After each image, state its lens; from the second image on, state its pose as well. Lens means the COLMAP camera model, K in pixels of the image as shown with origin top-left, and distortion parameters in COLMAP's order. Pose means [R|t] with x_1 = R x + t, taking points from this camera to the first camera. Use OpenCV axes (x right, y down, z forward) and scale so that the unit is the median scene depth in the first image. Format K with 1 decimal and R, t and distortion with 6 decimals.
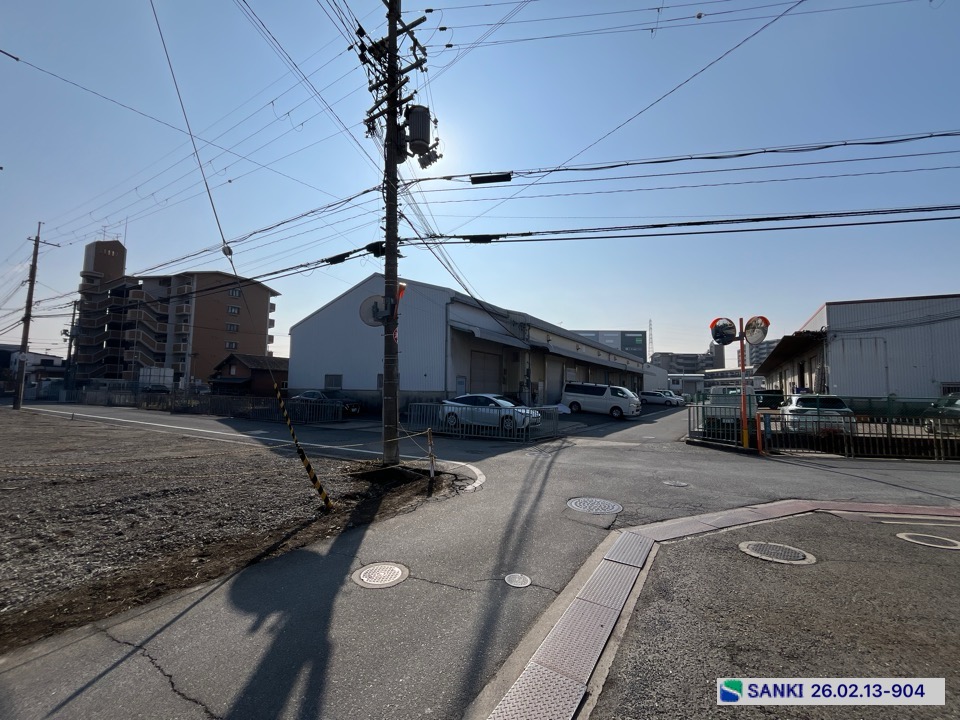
lens RADIAL K [[388.7, 0, 476.8], [0, 388.7, 360.4], [0, 0, 1]] dist [-0.003149, -0.000134]
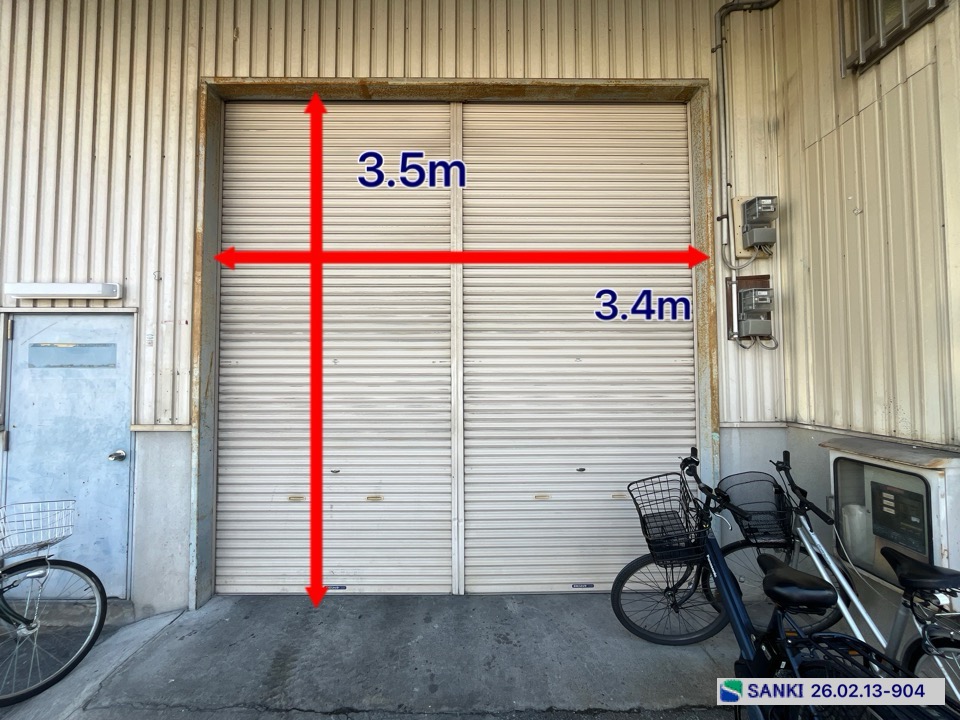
lens RADIAL K [[388.7, 0, 476.8], [0, 388.7, 360.4], [0, 0, 1]] dist [-0.003149, -0.000134]
pose [[0.556086, -0.047042, -0.829793, 0.074724], [0.076984, 0.997020, -0.004931, 0.038607], [0.827552, -0.061139, 0.558050, 0.573540]]
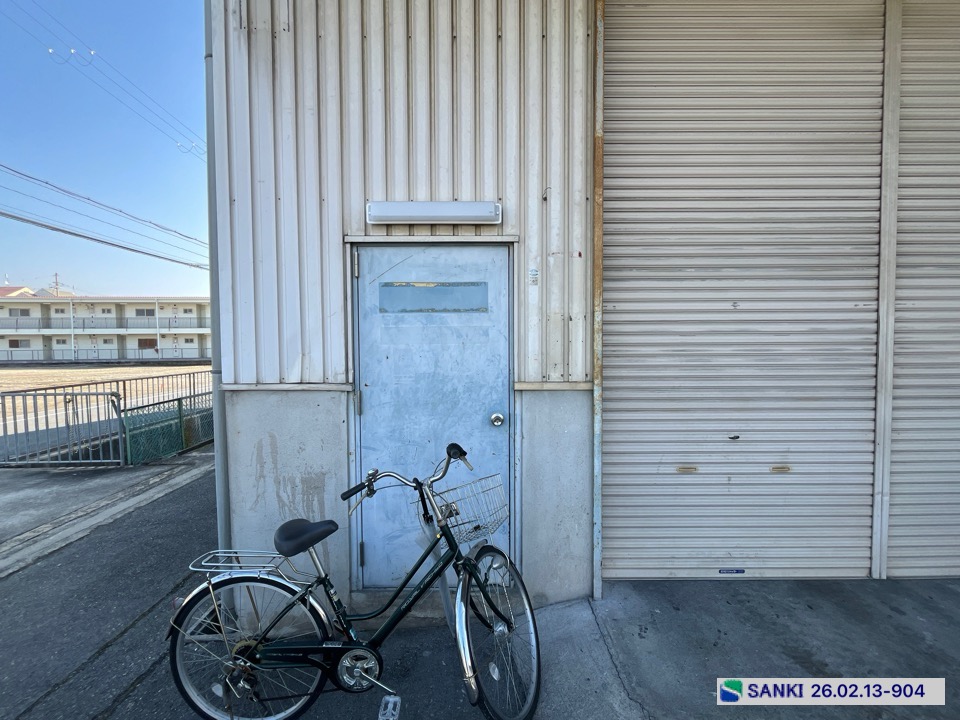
lens RADIAL K [[388.7, 0, 476.8], [0, 388.7, 360.4], [0, 0, 1]] dist [-0.003149, -0.000134]
pose [[0.549551, 0.014650, -0.835332, 0.027690], [0.080434, 0.994274, 0.070353, 0.037429], [0.831579, -0.105852, 0.545226, 0.526492]]
